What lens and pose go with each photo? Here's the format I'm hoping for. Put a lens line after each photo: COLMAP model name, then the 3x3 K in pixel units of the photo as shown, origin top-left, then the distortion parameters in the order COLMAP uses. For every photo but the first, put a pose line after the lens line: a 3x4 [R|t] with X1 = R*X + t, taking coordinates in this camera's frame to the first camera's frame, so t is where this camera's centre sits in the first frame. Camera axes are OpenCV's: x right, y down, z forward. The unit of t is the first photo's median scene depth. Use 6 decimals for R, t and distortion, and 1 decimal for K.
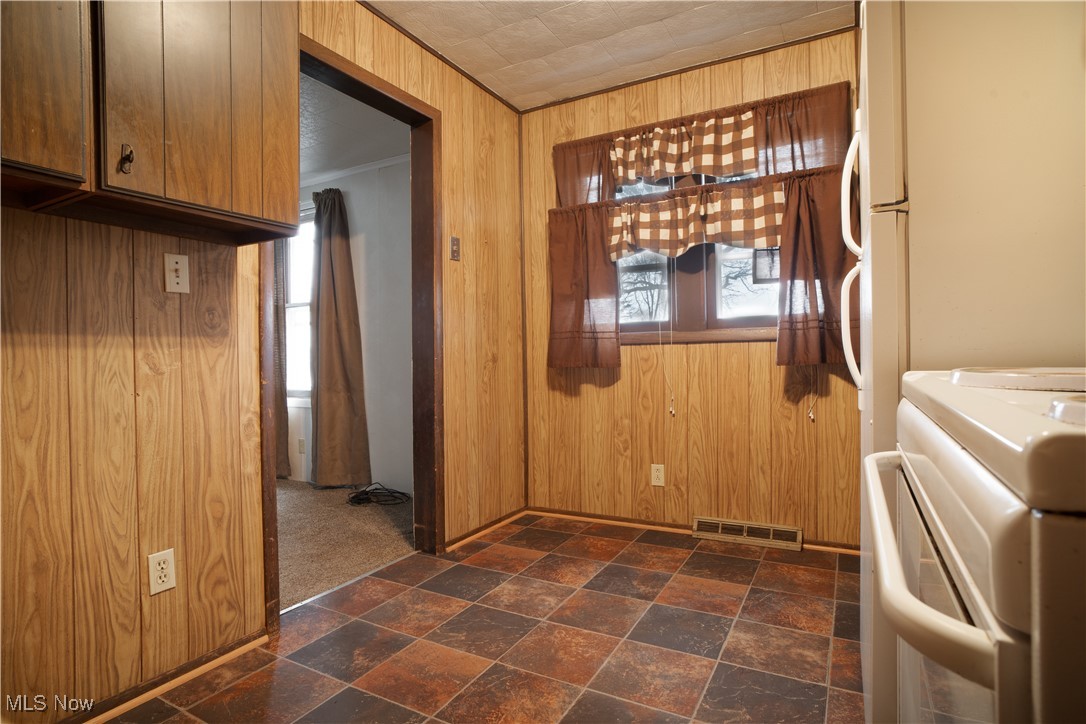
lens RADIAL K [[571.7, 0, 539.6], [0, 571.7, 357.6], [0, 0, 1]] dist [-0.050226, 0.025434]
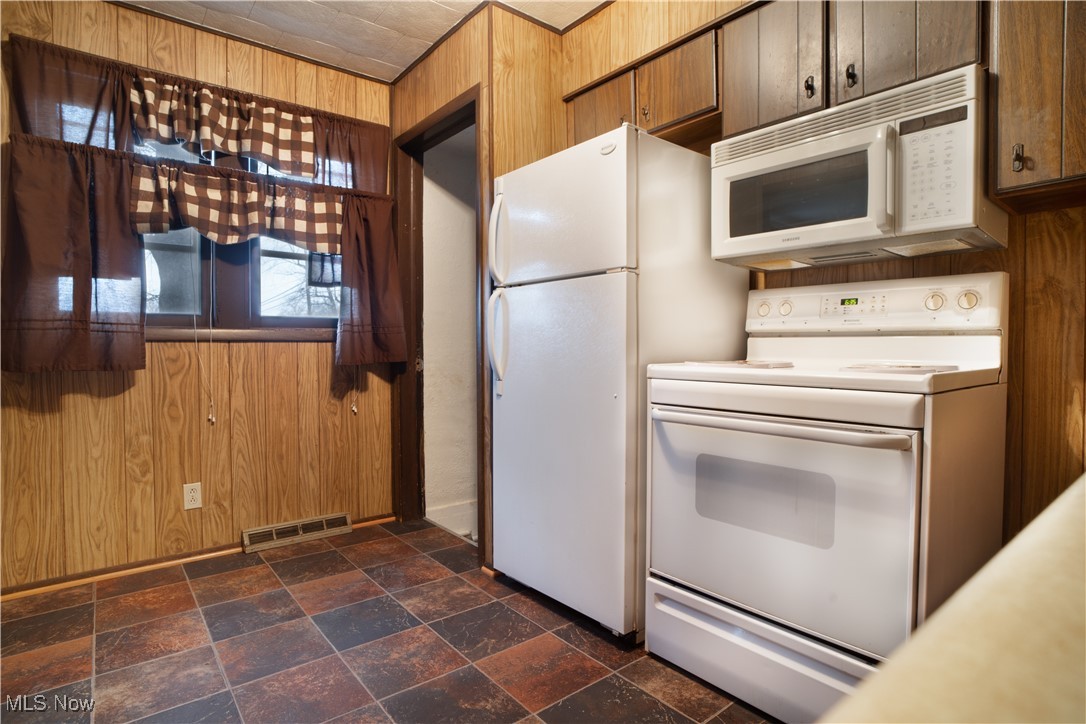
lens RADIAL K [[571.7, 0, 535.6], [0, 571.7, 360.6], [0, 0, 1]] dist [-0.050226, 0.025434]
pose [[0.374828, -0.000456, 0.927094, -0.405182], [0.003431, 0.999994, -0.000896, 0.007688], [-0.927088, 0.003517, 0.374827, 0.229424]]
